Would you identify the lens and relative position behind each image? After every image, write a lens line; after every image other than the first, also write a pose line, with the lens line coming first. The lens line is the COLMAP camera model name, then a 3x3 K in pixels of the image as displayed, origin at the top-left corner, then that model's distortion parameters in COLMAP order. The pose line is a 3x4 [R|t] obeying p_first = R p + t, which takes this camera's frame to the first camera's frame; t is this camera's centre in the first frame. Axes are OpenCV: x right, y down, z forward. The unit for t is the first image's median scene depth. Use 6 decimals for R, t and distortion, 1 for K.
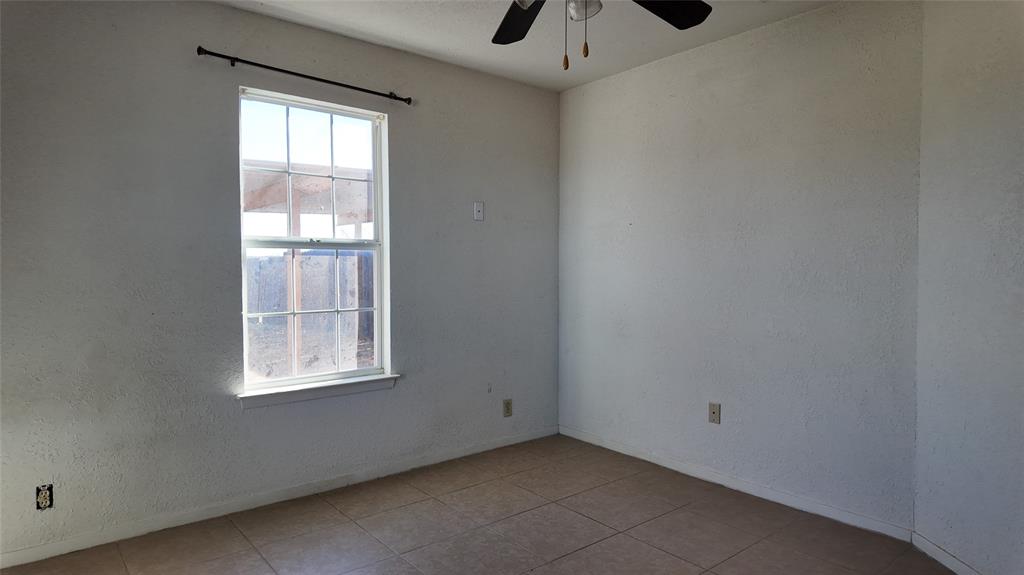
lens RADIAL K [[593.7, 0, 513.8], [0, 593.7, 288.6], [0, 0, 1]] dist [0.093128, -0.110007]
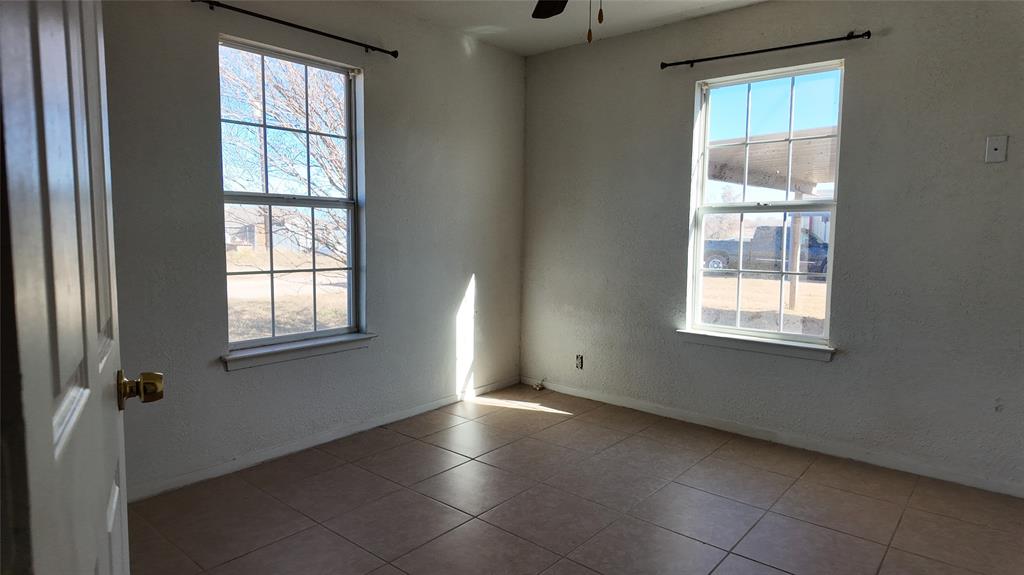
lens RADIAL K [[593.7, 0, 513.8], [0, 593.7, 288.6], [0, 0, 1]] dist [0.093128, -0.110007]
pose [[0.180141, 0.096533, -0.978893, 0.658624], [-0.044051, 0.994966, 0.090011, -0.008716], [0.982654, 0.026907, 0.183487, 0.382687]]
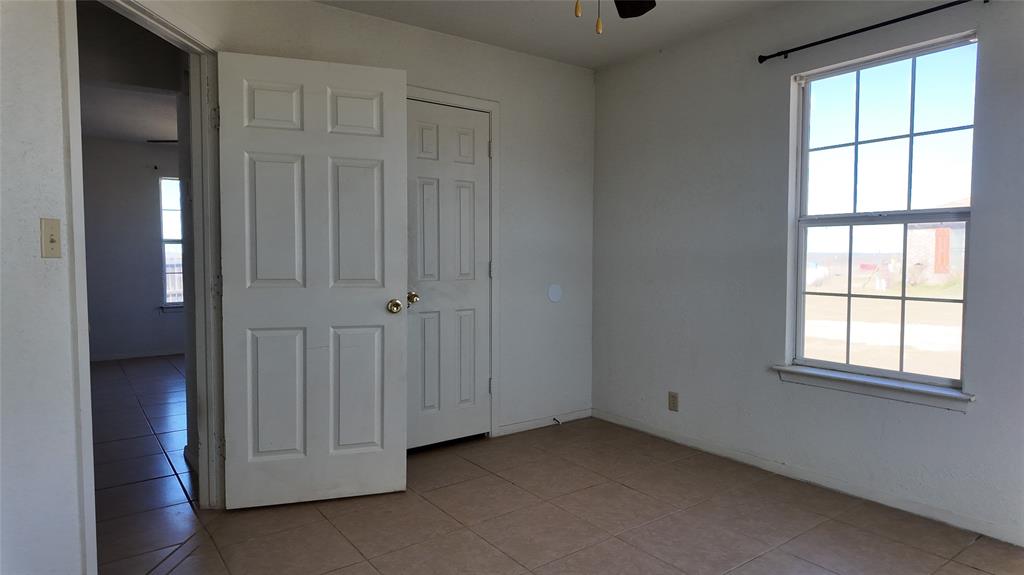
lens RADIAL K [[610.4, 0, 512.0], [0, 610.4, 287.5], [0, 0, 1]] dist [0.000653, 0.000339]
pose [[-0.998267, 0.003803, 0.058733, 0.101801], [0.009144, 0.995815, 0.090938, -0.032310], [-0.058141, 0.091317, -0.994123, 1.126170]]
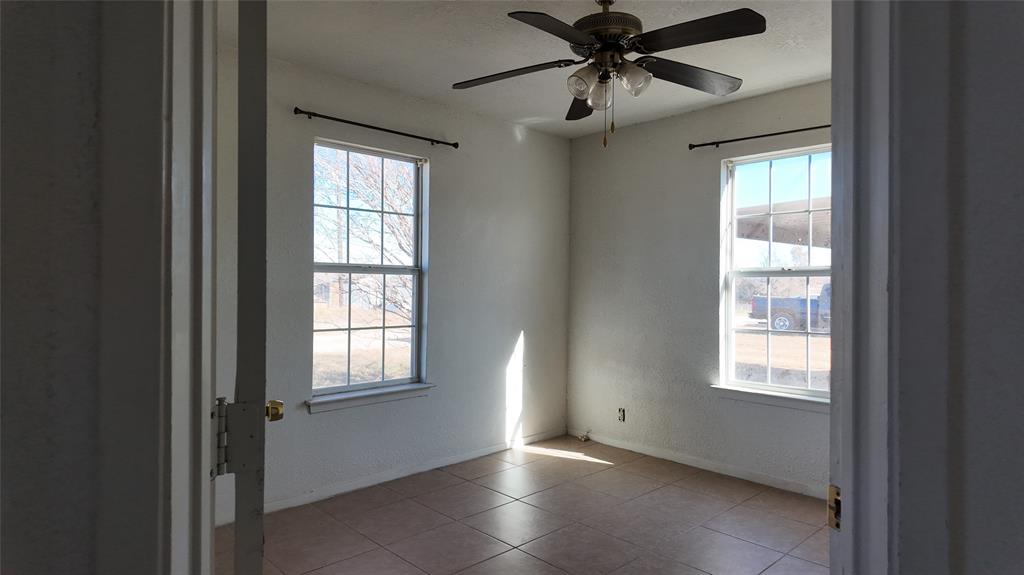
lens RADIAL K [[593.7, 0, 513.8], [0, 593.7, 288.6], [0, 0, 1]] dist [0.093128, -0.110007]
pose [[0.075827, 0.003724, -0.997114, 0.795721], [-0.042462, 0.999098, 0.000503, -0.022060], [0.996216, 0.042301, 0.075917, 0.399044]]
